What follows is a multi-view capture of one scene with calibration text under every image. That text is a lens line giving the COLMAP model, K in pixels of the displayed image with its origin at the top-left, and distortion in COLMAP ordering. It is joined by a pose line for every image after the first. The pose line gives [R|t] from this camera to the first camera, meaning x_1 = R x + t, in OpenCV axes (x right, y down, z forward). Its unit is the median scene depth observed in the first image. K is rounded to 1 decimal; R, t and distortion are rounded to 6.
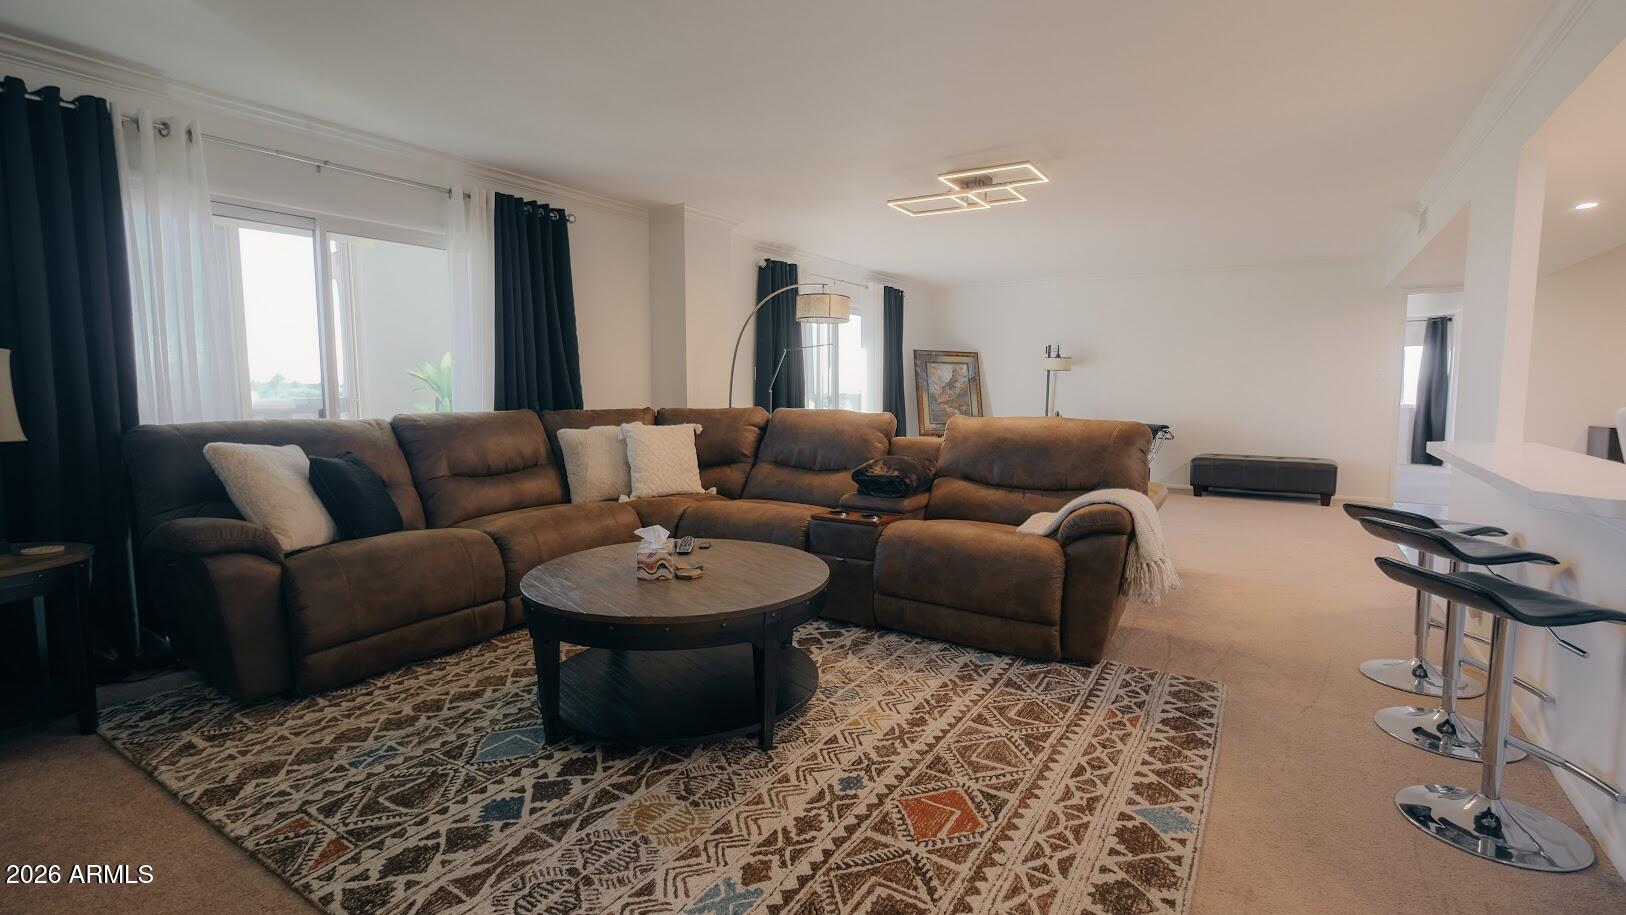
lens RADIAL K [[717.9, 0, 761.5], [0, 717.9, 447.2], [0, 0, 1]] dist [0.001396, -0.001396]
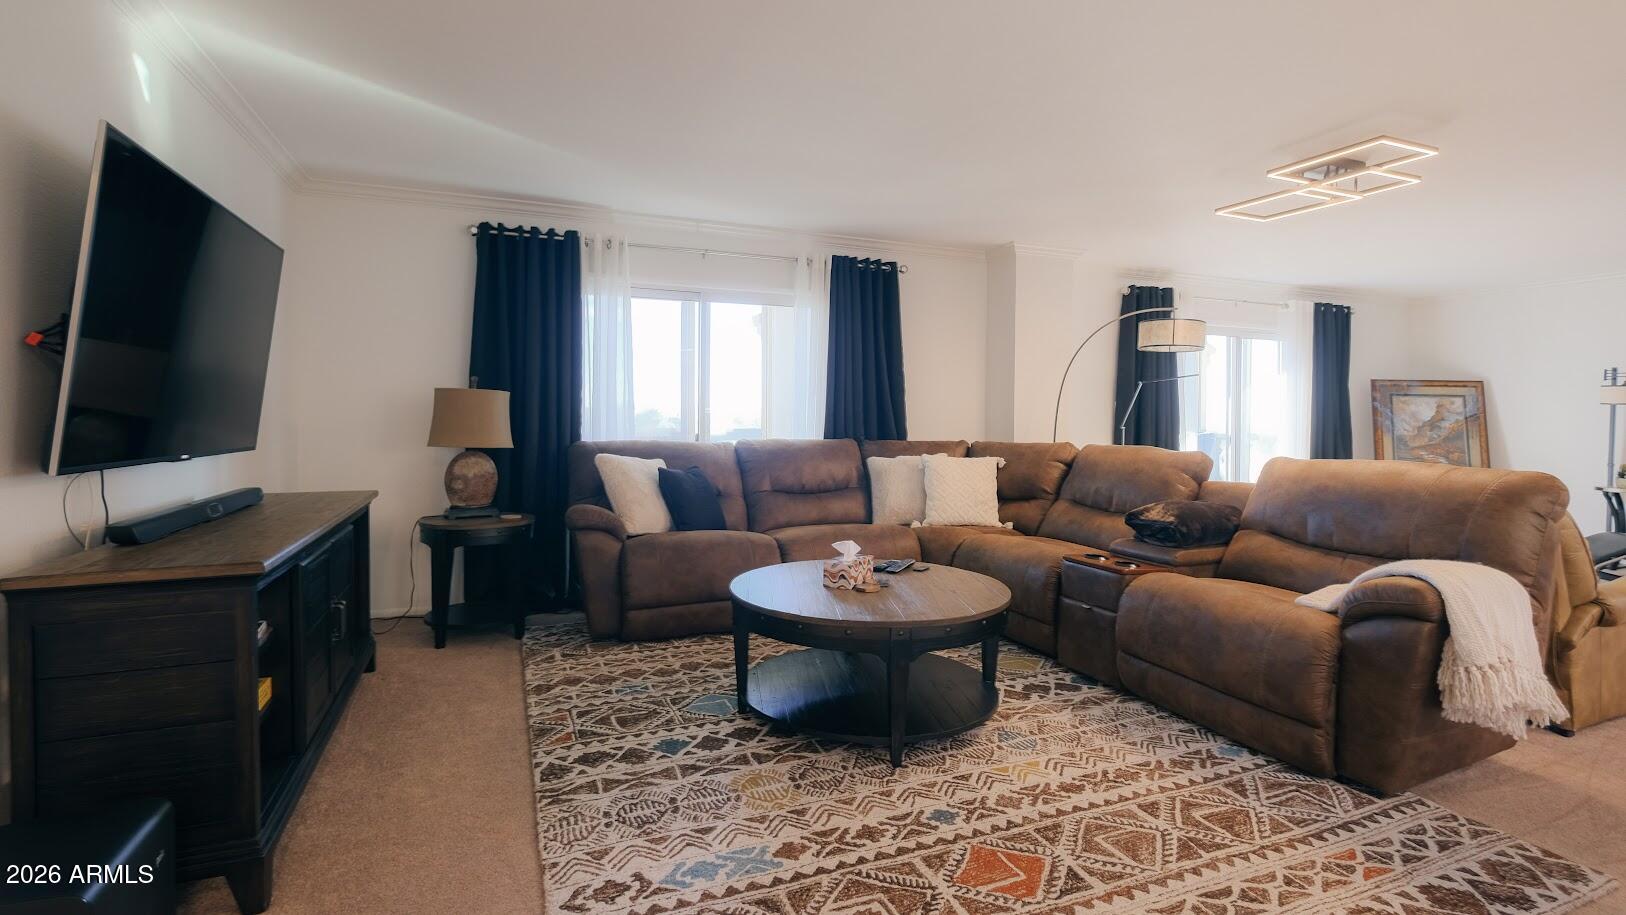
lens RADIAL K [[717.9, 0, 809.9], [0, 717.9, 433.8], [0, 0, 1]] dist [0.001396, -0.001396]
pose [[0.827997, 0.017101, -0.560472, 0.392302], [-0.058575, 0.996704, -0.056123, 0.009835], [0.557665, 0.079299, 0.826270, 0.035796]]
